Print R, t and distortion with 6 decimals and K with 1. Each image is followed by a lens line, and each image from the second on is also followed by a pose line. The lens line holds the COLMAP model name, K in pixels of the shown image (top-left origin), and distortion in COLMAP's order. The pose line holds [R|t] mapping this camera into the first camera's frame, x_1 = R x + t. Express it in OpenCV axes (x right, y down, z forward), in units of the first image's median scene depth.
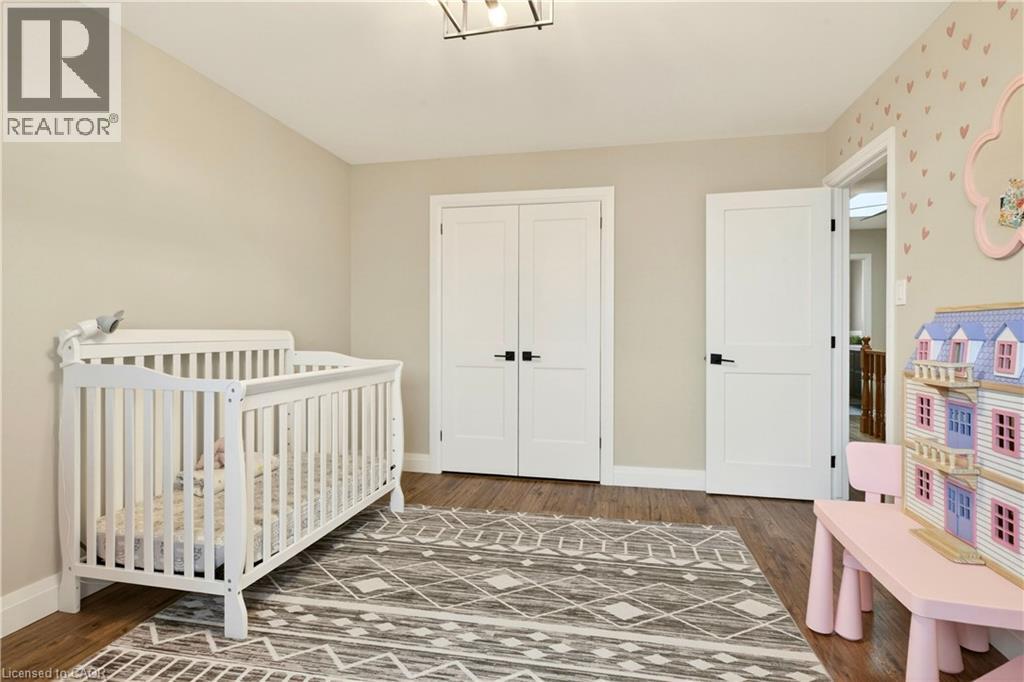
lens RADIAL K [[526.9, 0, 510.9], [0, 526.9, 348.0], [0, 0, 1]] dist [-0.000865, -0.000363]
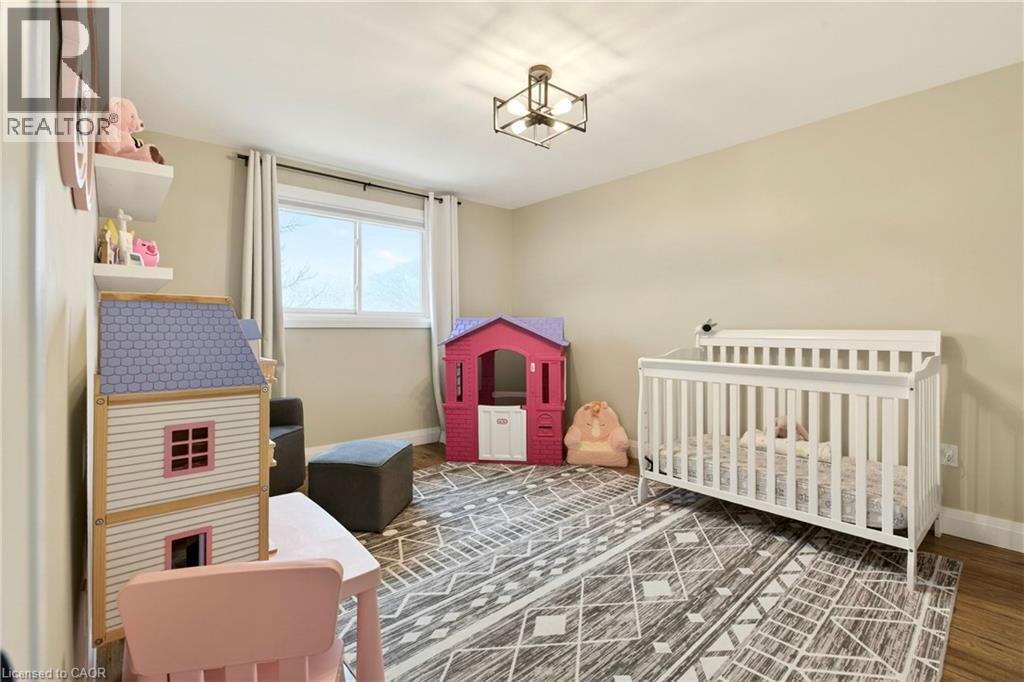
lens RADIAL K [[466.2, 0, 514.9], [0, 466.2, 332.9], [0, 0, 1]] dist [-0.001096, 0.000045]
pose [[-0.596286, 0.002088, -0.802769, 0.916600], [-0.025301, 0.999451, 0.021392, -0.044336], [0.802373, 0.033066, -0.595906, 1.418935]]
